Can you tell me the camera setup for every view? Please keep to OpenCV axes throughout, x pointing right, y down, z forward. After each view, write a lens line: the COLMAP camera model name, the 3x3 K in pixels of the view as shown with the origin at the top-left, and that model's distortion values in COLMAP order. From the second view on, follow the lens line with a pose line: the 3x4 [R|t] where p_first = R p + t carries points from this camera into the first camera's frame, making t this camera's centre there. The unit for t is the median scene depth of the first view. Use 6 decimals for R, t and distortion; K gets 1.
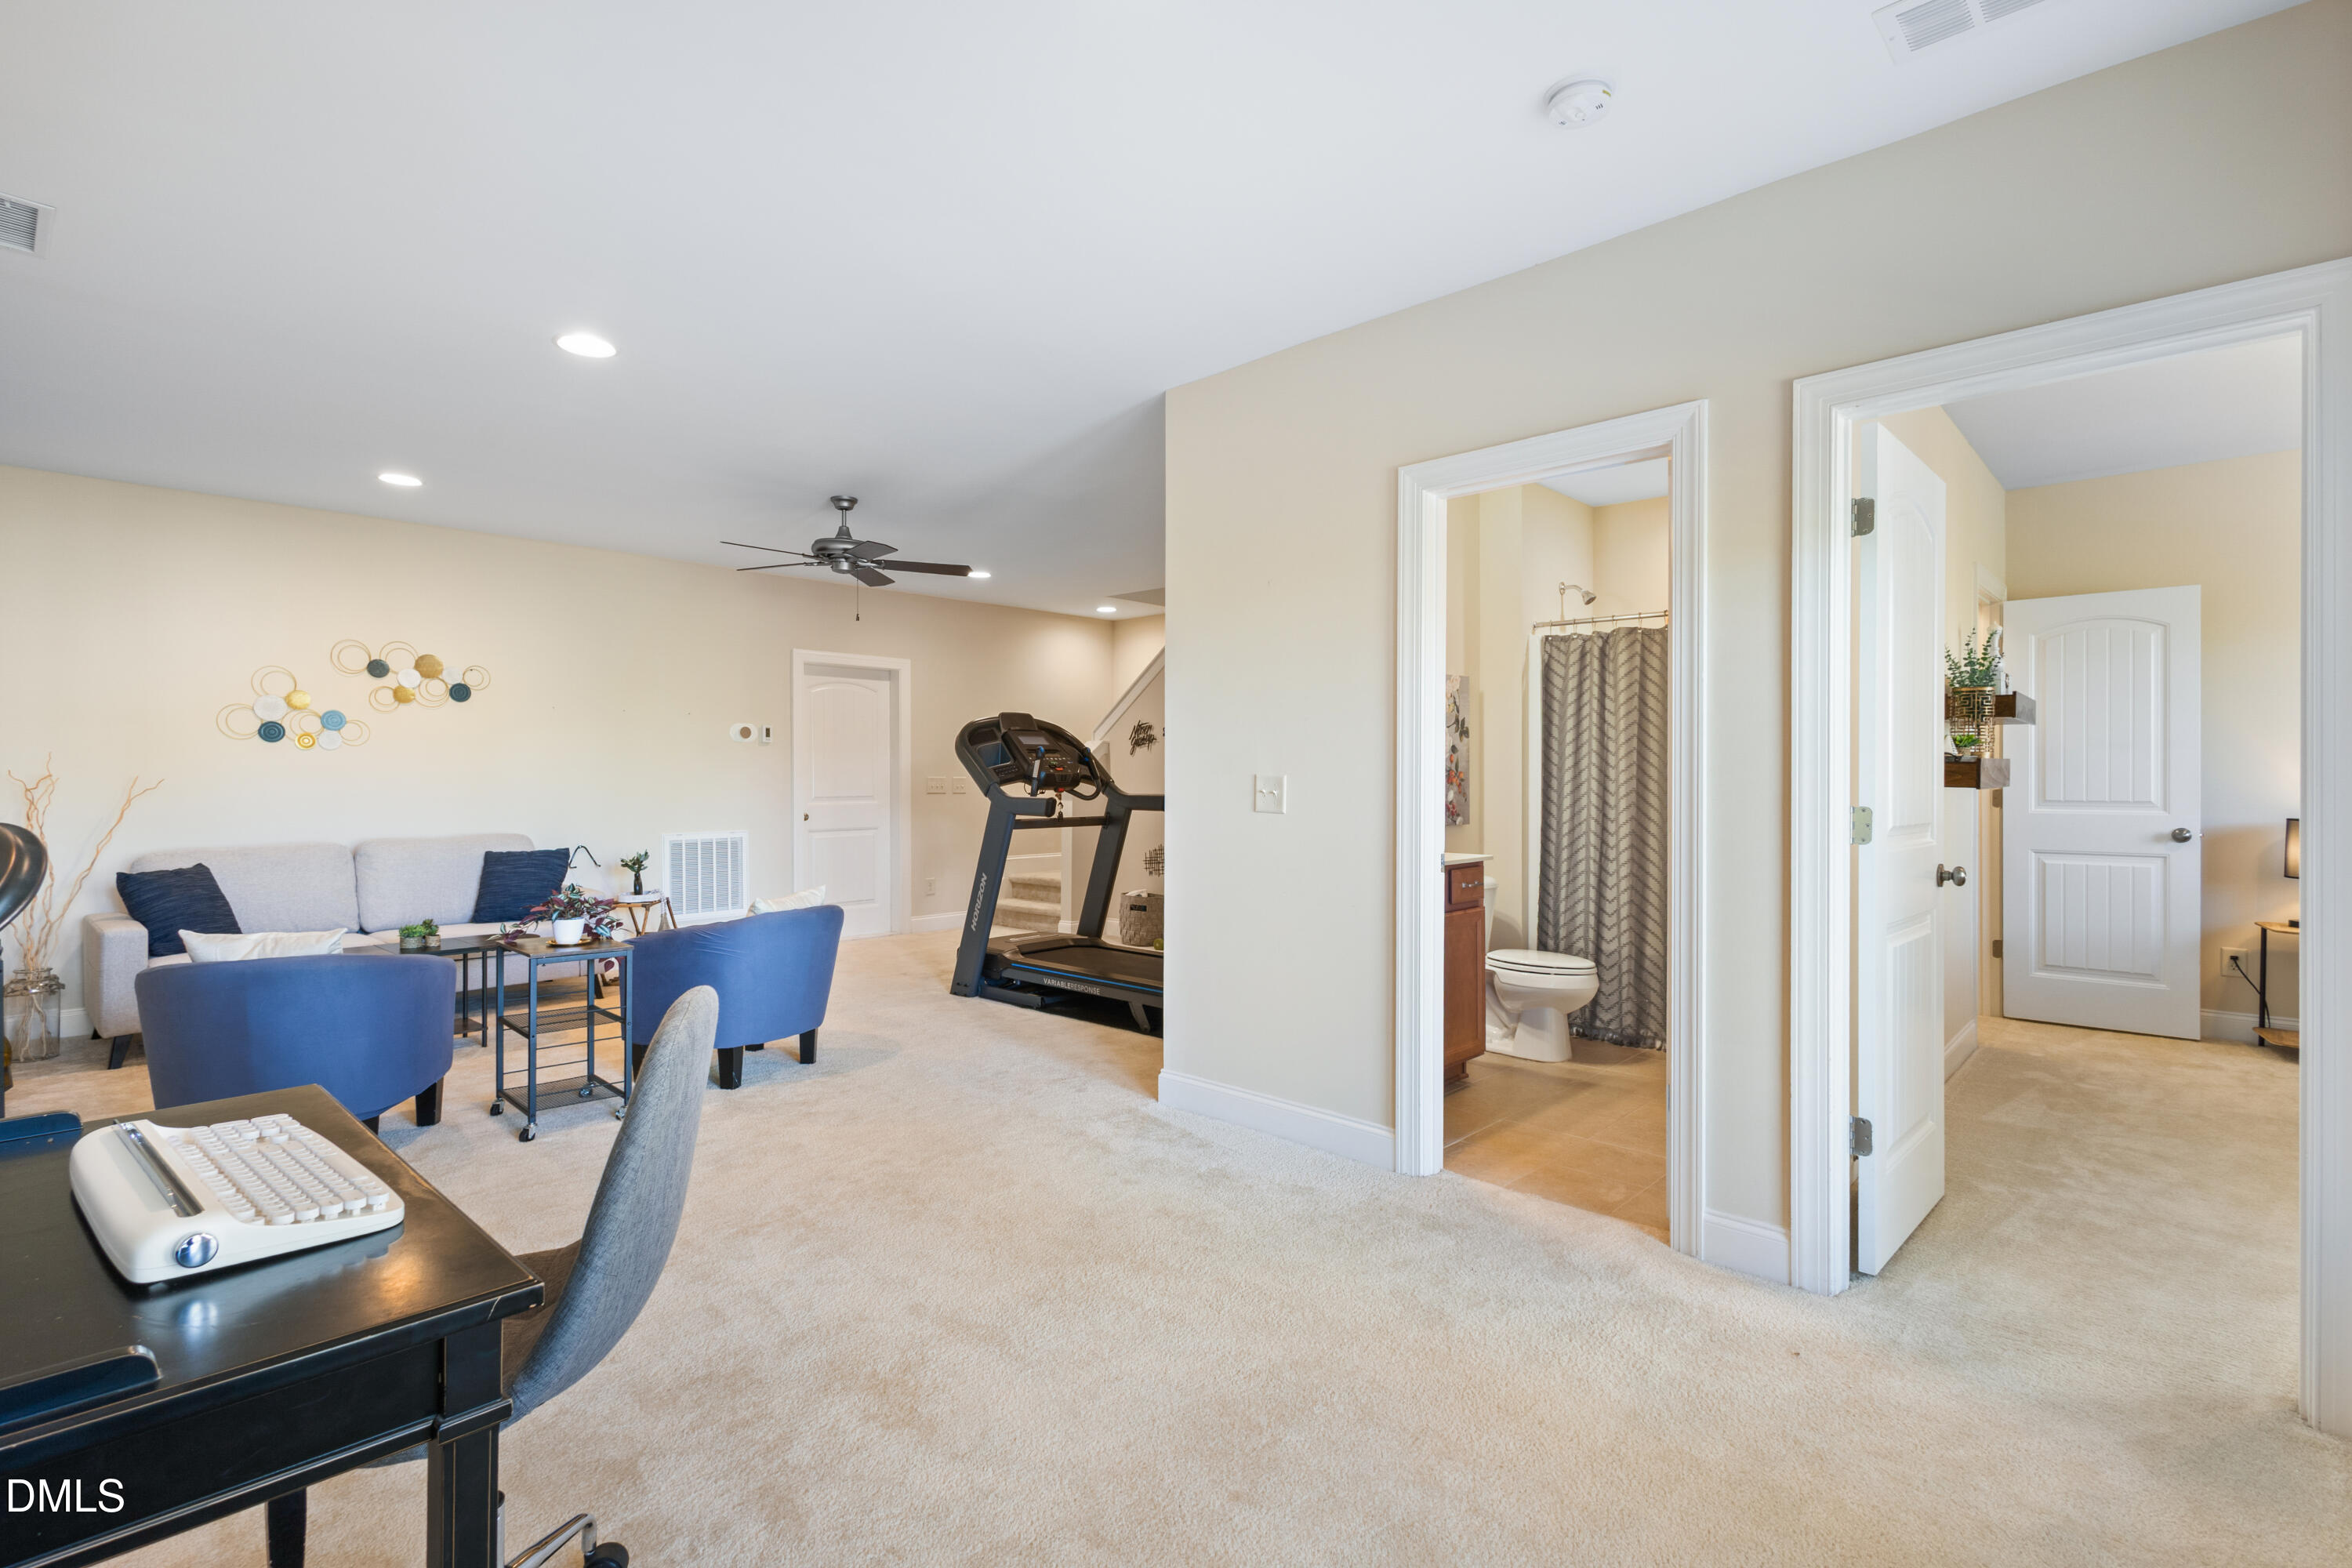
lens RADIAL K [[1071.2, 0, 1183.0], [0, 1071.2, 777.2], [0, 0, 1]] dist [0.004960, 0.000763]
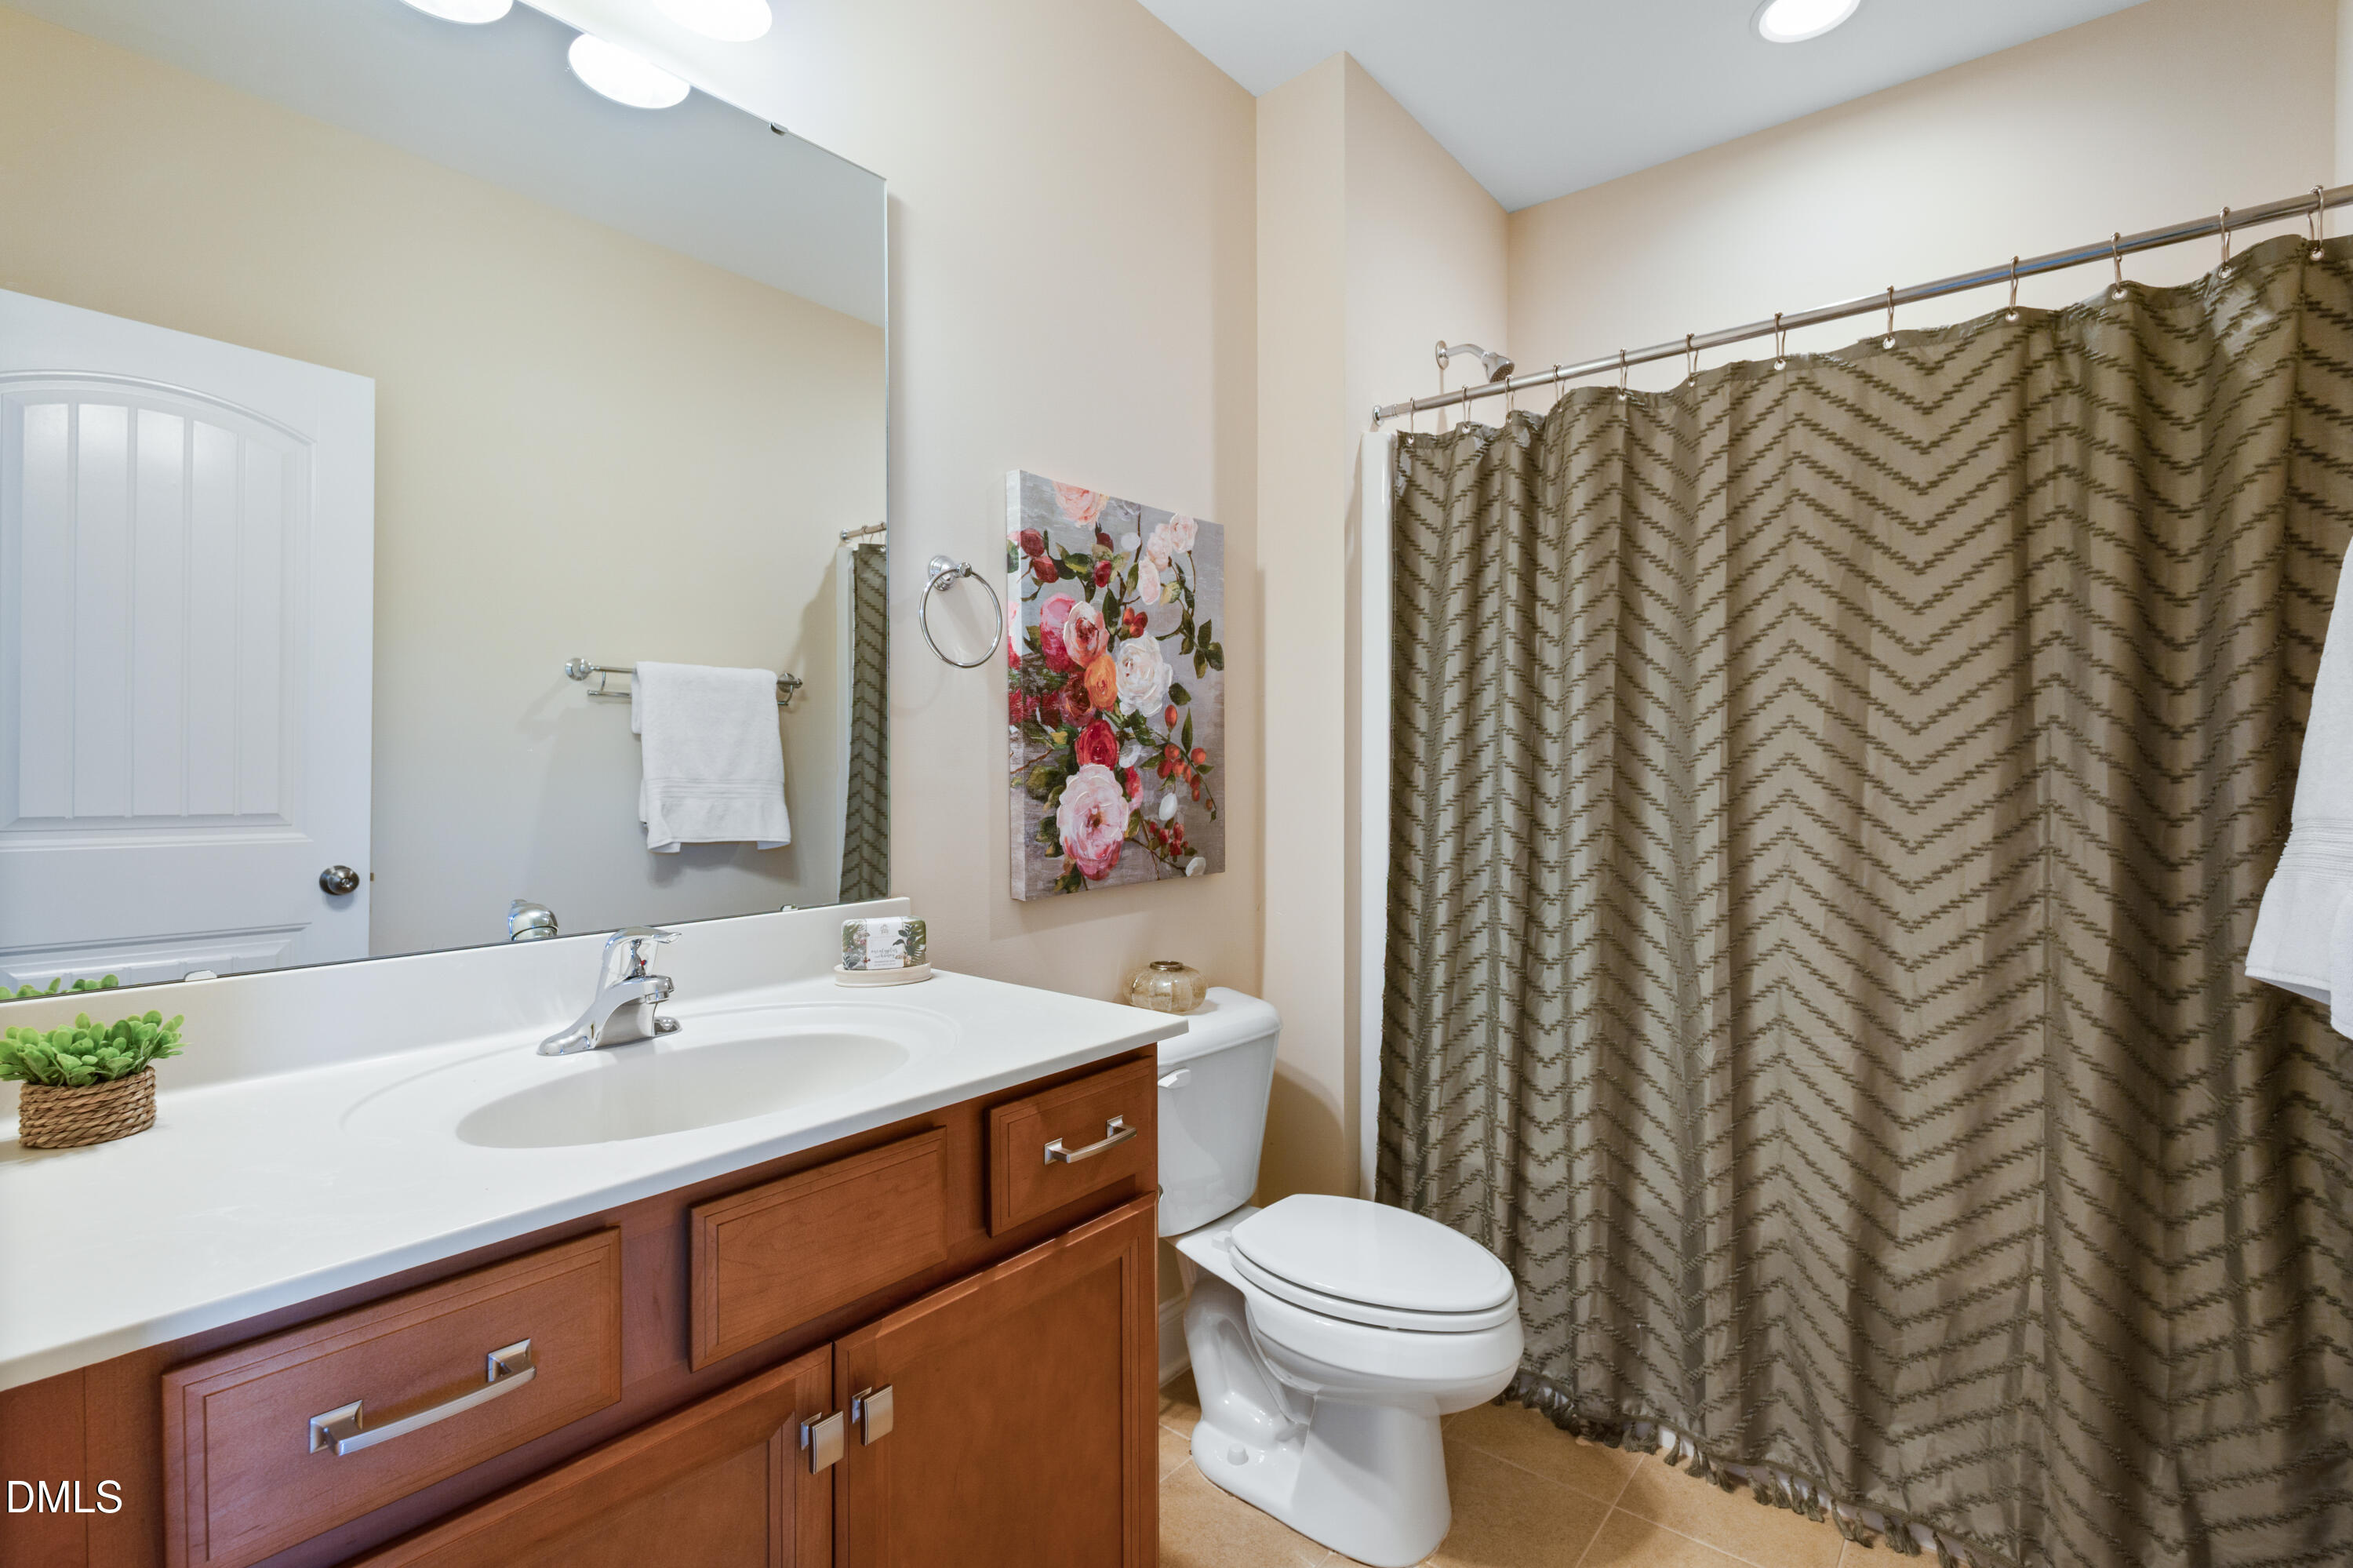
lens RADIAL K [[1071.7, 0, 1172.1], [0, 1071.7, 779.5], [0, 0, 1]] dist [0.004960, 0.000763]
pose [[0.997615, -0.000104, 0.069017, 0.224930], [-0.000618, 0.999945, 0.010443, 0.002505], [-0.069015, -0.010460, 0.997561, 0.596042]]
